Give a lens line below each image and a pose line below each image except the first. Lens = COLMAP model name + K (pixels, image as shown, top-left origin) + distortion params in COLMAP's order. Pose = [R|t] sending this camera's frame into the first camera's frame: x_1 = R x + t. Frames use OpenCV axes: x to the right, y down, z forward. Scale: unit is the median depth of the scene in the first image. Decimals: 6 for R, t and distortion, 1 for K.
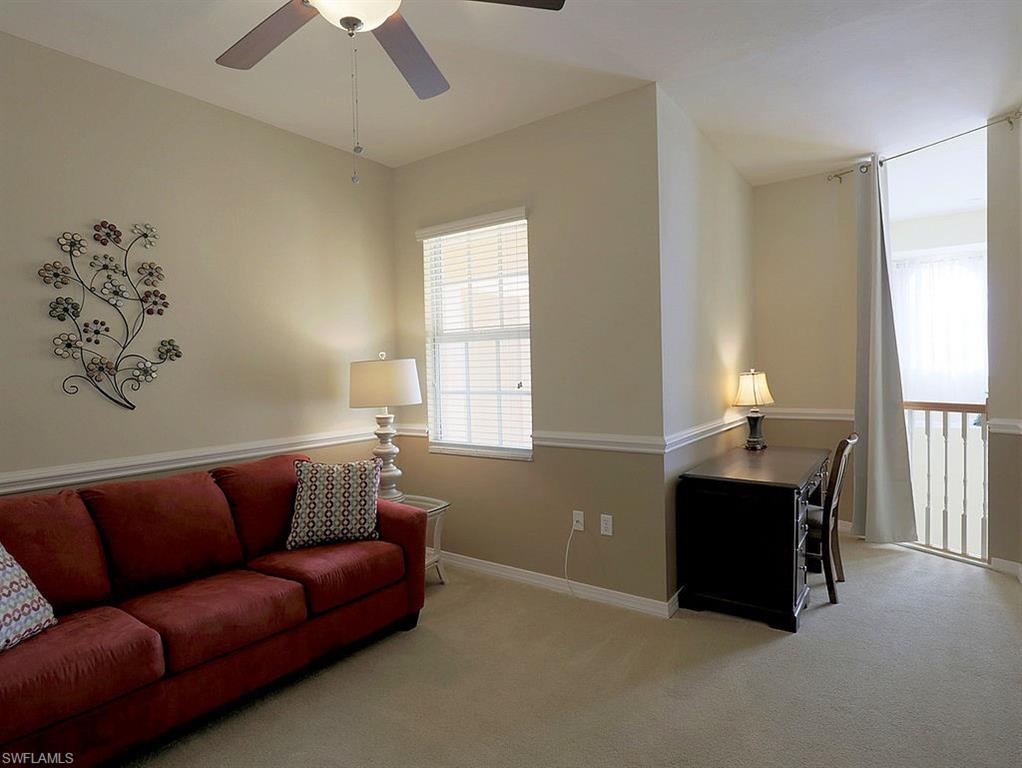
lens RADIAL K [[561.2, 0, 511.5], [0, 561.2, 380.5], [0, 0, 1]] dist [-0.040830, 0.008541]
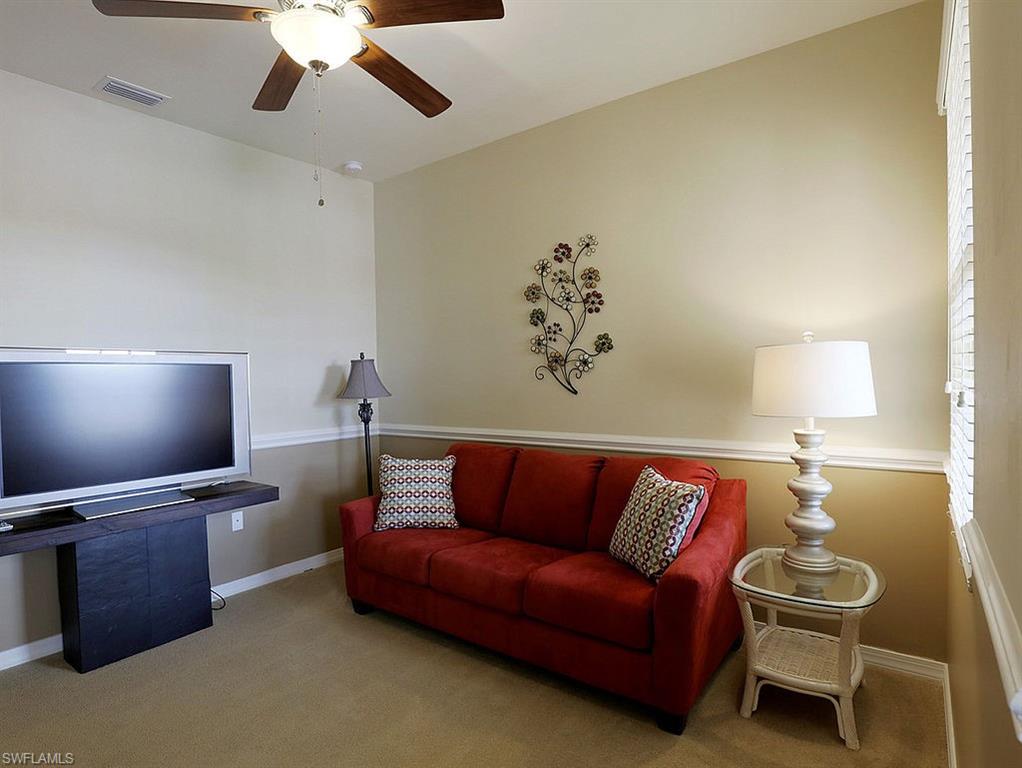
lens RADIAL K [[561.2, 0, 512.1], [0, 561.2, 383.2], [0, 0, 1]] dist [-0.040830, 0.008541]
pose [[-0.020547, 0.043860, -0.998826, 0.549954], [-0.002246, 0.999033, 0.043915, -0.025738], [0.999786, 0.003145, -0.020429, 0.905607]]
